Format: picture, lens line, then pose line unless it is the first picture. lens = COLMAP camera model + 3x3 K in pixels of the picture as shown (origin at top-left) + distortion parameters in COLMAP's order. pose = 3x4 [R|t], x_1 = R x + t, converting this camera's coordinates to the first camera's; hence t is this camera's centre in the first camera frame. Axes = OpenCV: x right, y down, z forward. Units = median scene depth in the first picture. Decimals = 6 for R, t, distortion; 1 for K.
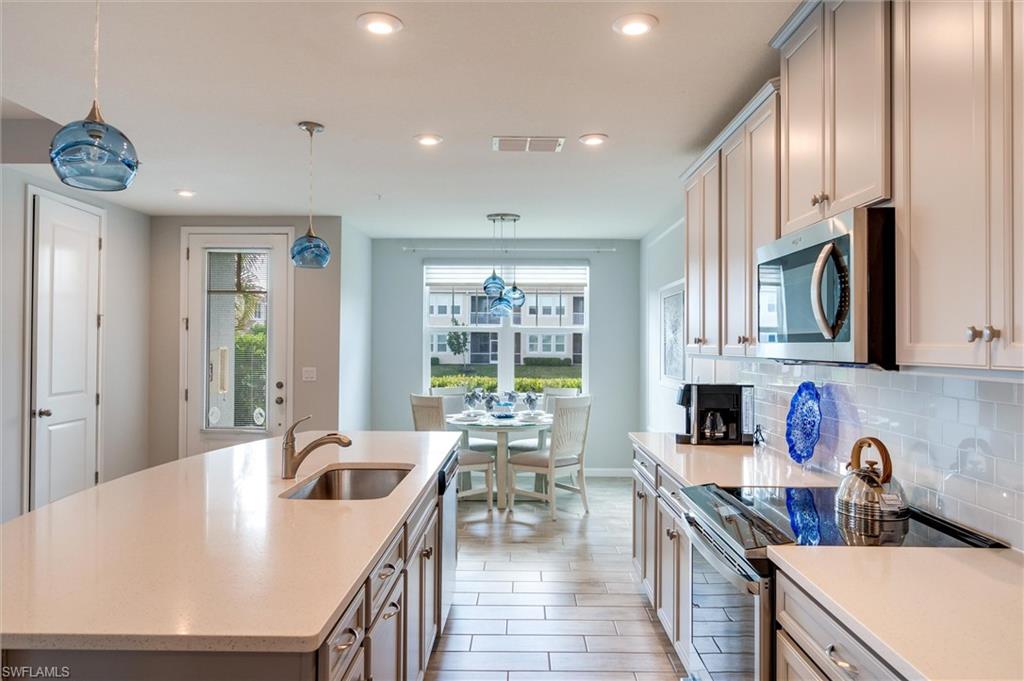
lens RADIAL K [[675.4, 0, 512.0], [0, 675.4, 340.5], [0, 0, 1]] dist [0.000010, -0.000568]
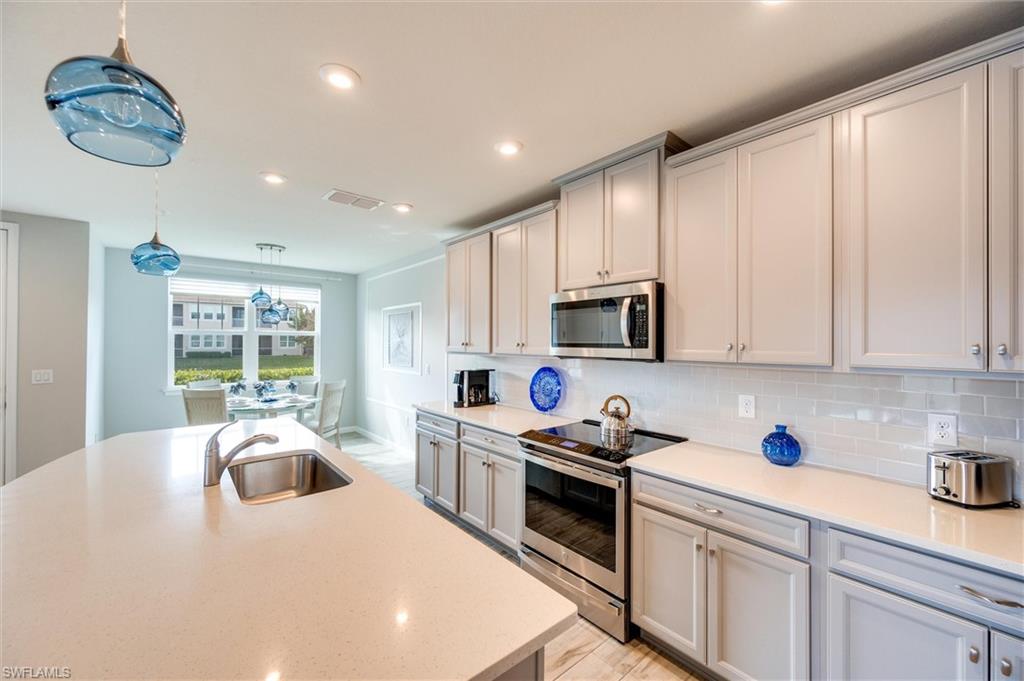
lens RADIAL K [[405.2, 0, 512.0], [0, 405.2, 340.5], [0, 0, 1]] dist [0.002621, -0.000210]
pose [[0.759020, 0.001348, 0.651066, -0.171717], [-0.003769, 0.999990, 0.002324, -0.006787], [-0.651056, -0.004218, 0.759018, 0.106644]]
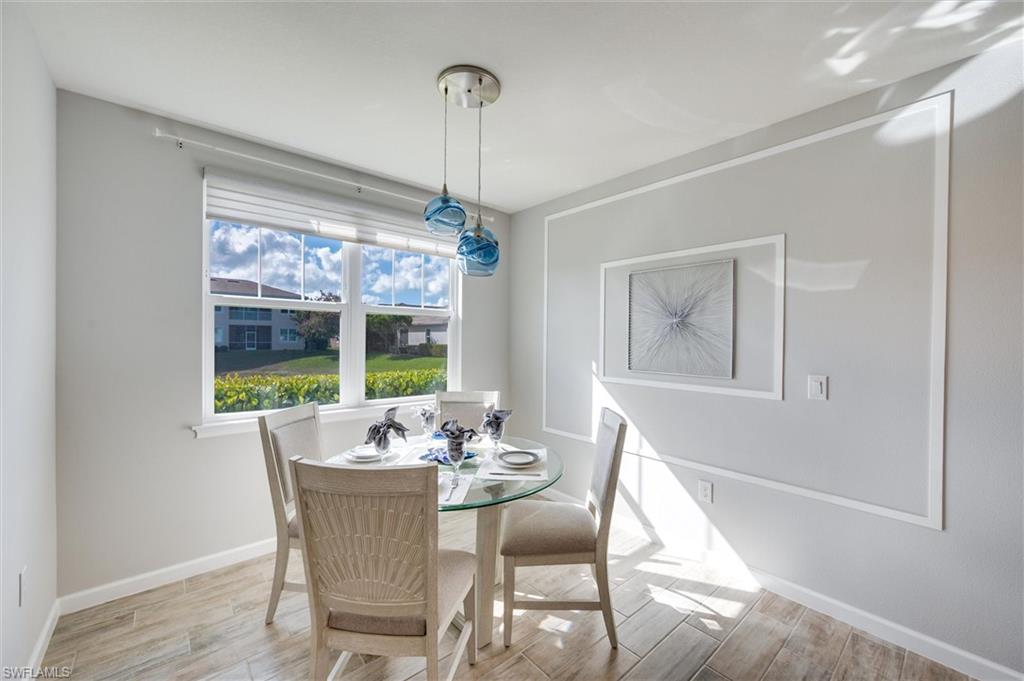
lens RADIAL K [[405.2, 0, 512.0], [0, 405.2, 340.5], [0, 0, 1]] dist [0.002621, -0.000210]
pose [[0.750095, 0.003720, 0.661319, -0.202490], [-0.013769, 0.999855, 0.009994, 0.015486], [-0.661186, -0.016602, 0.750038, 0.745700]]
